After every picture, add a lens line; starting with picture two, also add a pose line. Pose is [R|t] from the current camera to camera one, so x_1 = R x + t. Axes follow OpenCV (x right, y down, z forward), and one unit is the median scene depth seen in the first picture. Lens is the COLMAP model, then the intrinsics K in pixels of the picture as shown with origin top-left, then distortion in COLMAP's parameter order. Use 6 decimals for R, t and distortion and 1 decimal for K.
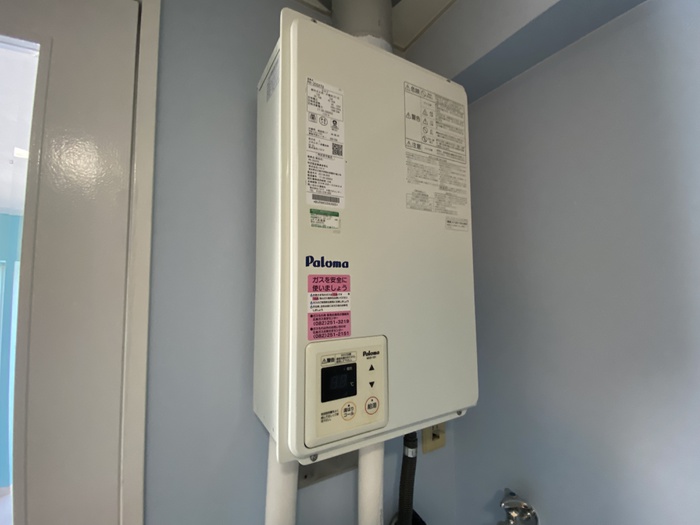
lens RADIAL K [[320.9, 0, 350.0], [0, 320.9, 262.5], [0, 0, 1]] dist [0.001844, 0.000074]
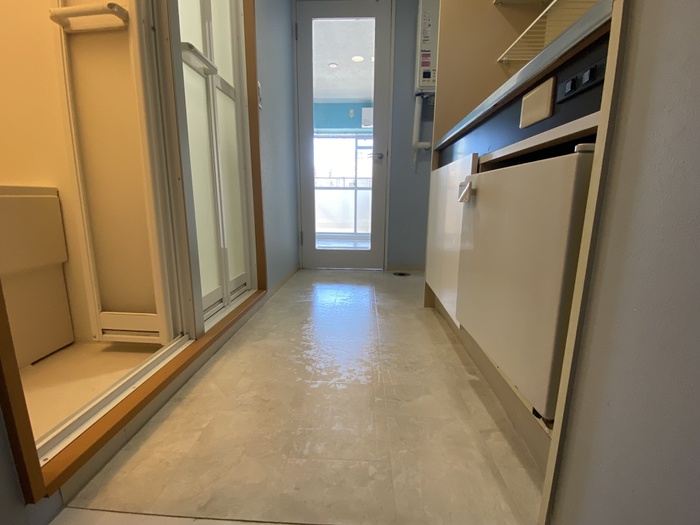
lens RADIAL K [[320.9, 0, 350.0], [0, 320.9, 262.5], [0, 0, 1]] dist [0.001844, 0.000074]
pose [[0.832867, 0.123842, -0.539440, 2.191101], [0.025350, 0.965087, 0.260699, 1.967780], [0.552892, -0.230802, 0.800650, -4.769144]]
